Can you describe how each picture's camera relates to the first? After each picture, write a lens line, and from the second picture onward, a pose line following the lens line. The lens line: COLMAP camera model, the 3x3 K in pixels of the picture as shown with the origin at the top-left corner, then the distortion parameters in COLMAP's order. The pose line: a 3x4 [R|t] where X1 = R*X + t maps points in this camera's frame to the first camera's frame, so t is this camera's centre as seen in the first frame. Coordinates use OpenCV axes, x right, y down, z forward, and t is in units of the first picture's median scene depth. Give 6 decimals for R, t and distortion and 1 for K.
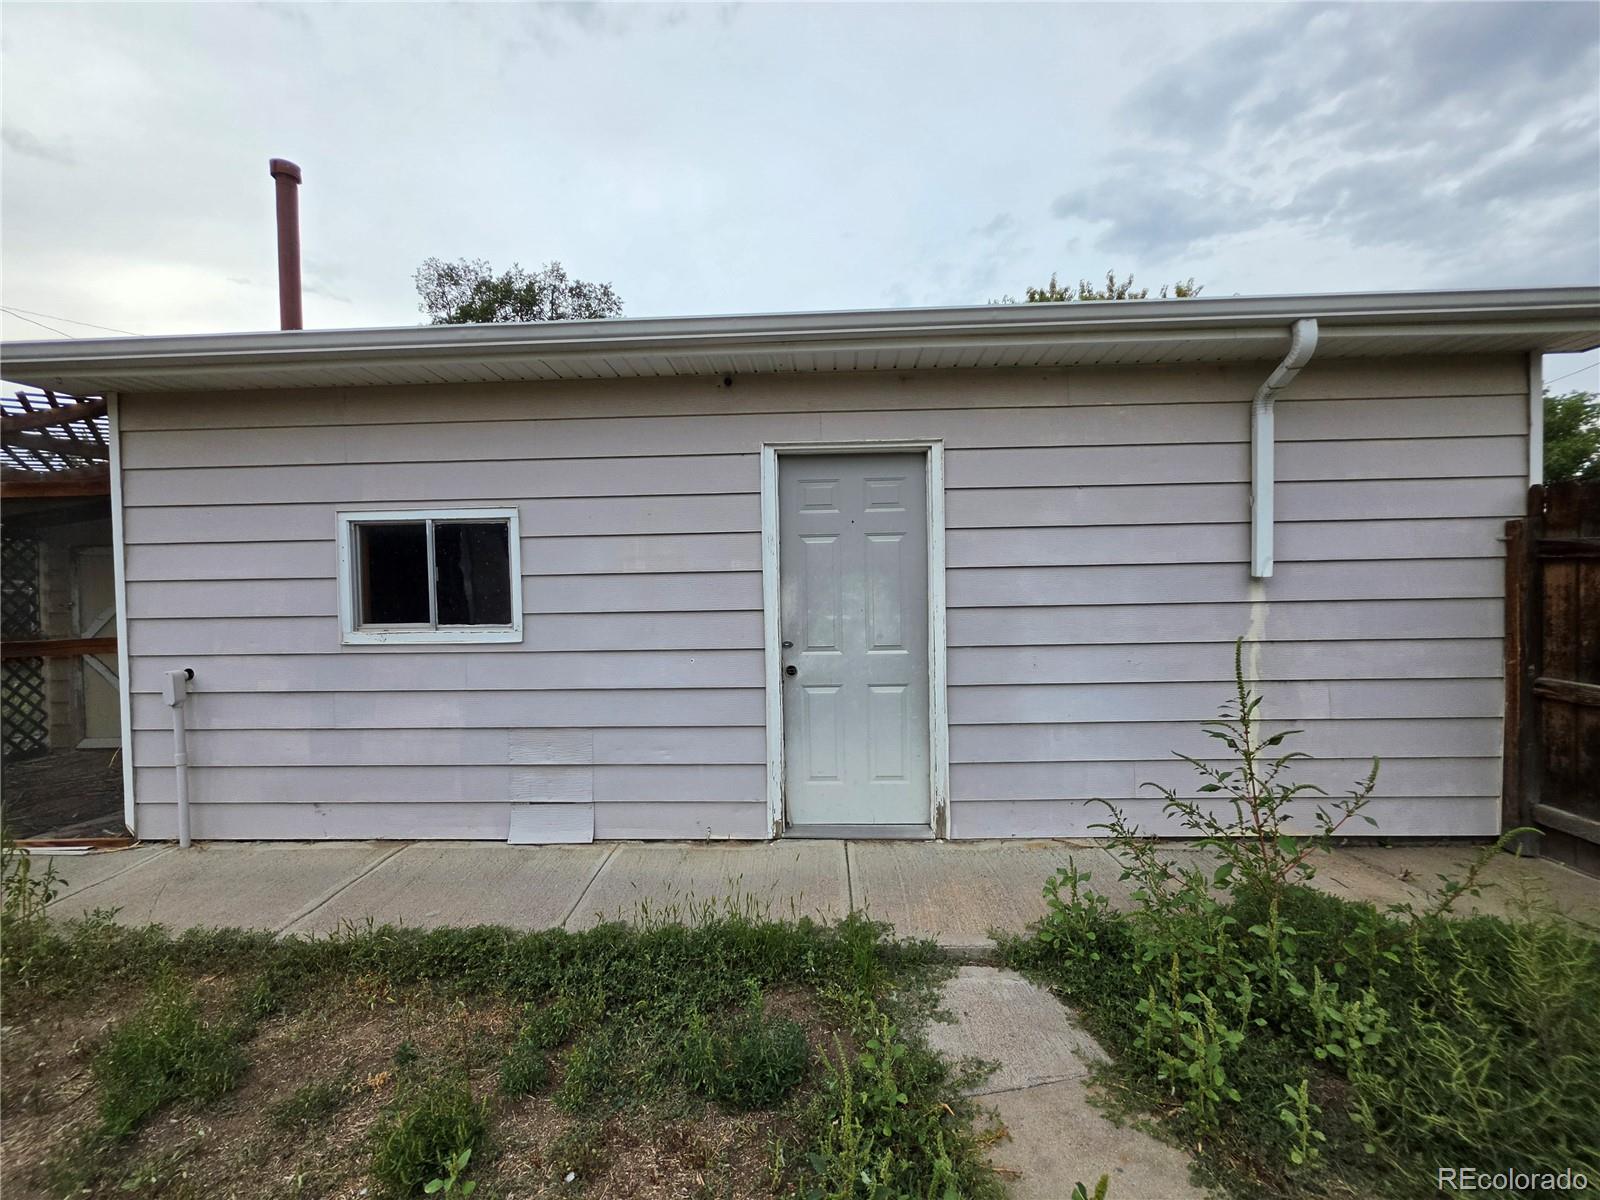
lens RADIAL K [[664.6, 0, 827.5], [0, 664.6, 598.5], [0, 0, 1]] dist [-0.003304, 0.000532]
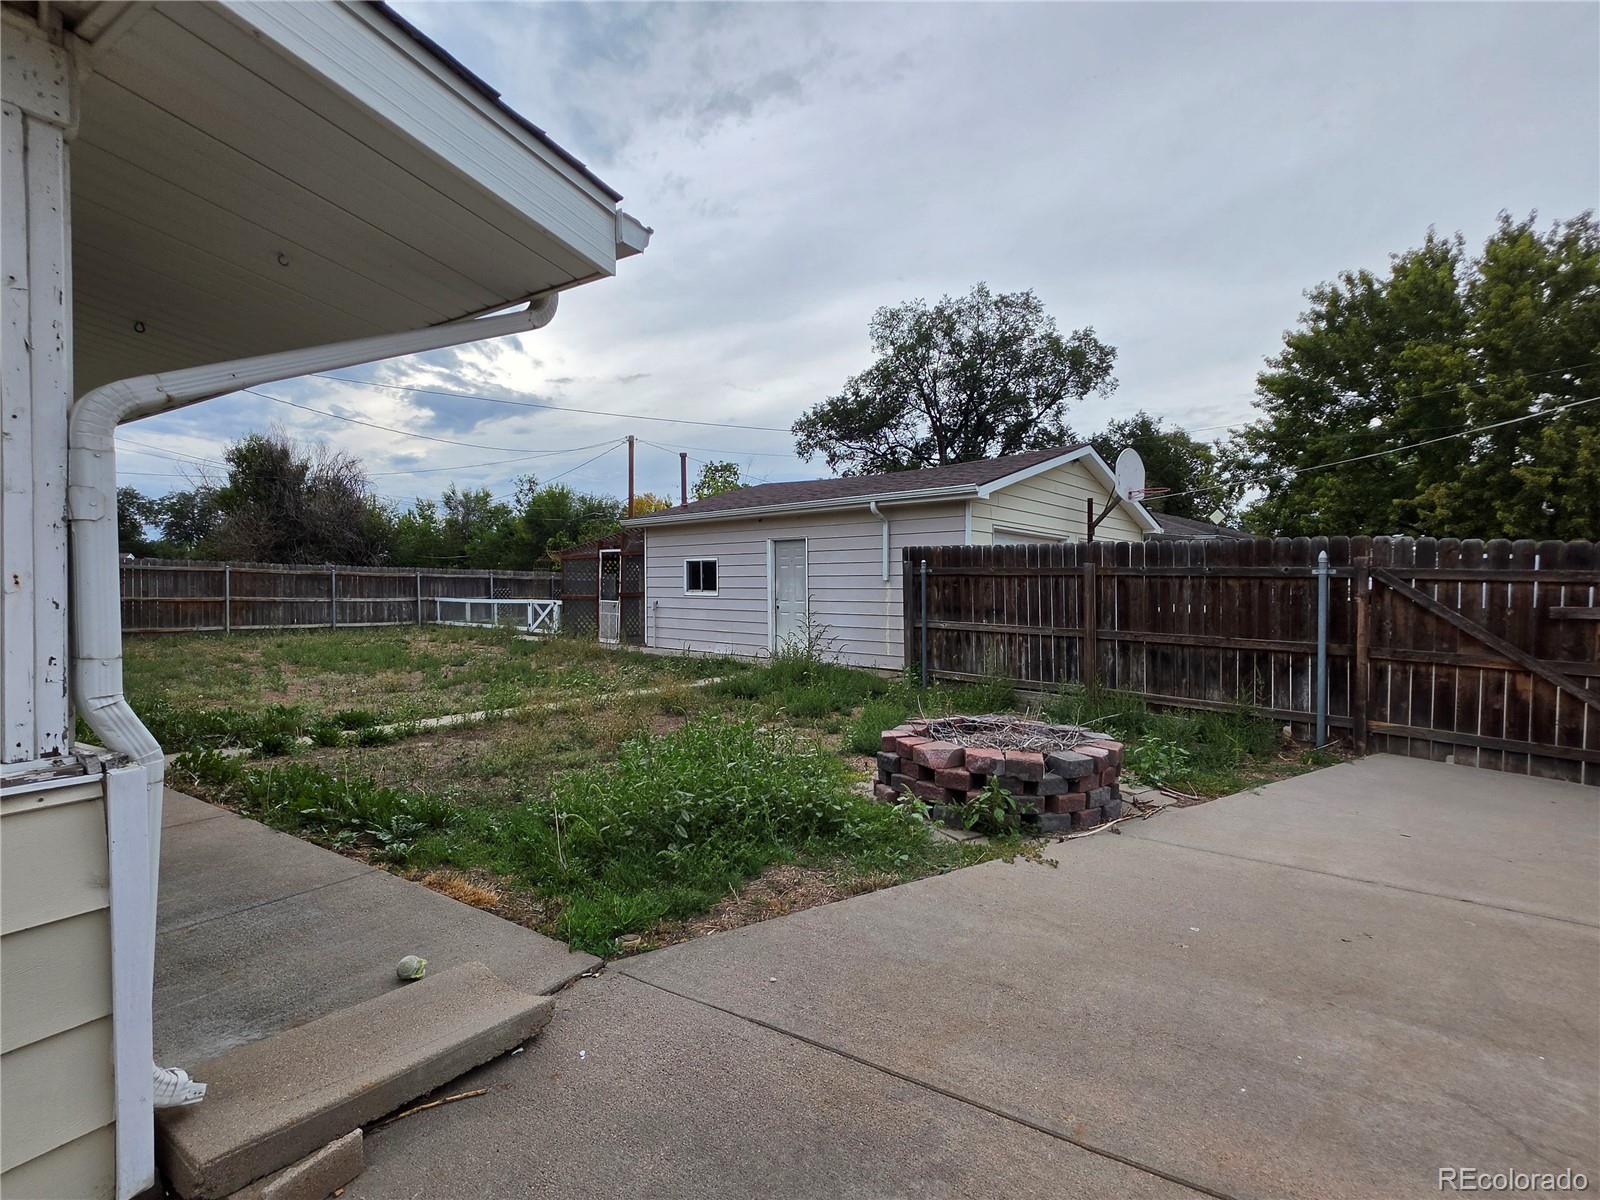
lens RADIAL K [[747.3, 0, 800.0], [0, 747.3, 600.0], [0, 0, 1]] dist [-0.000327, -0.000051]
pose [[0.767942, 0.029861, -0.639823, 2.348832], [-0.028527, 0.999516, 0.012410, 0.026235], [0.639884, 0.008722, 0.768422, -1.717226]]
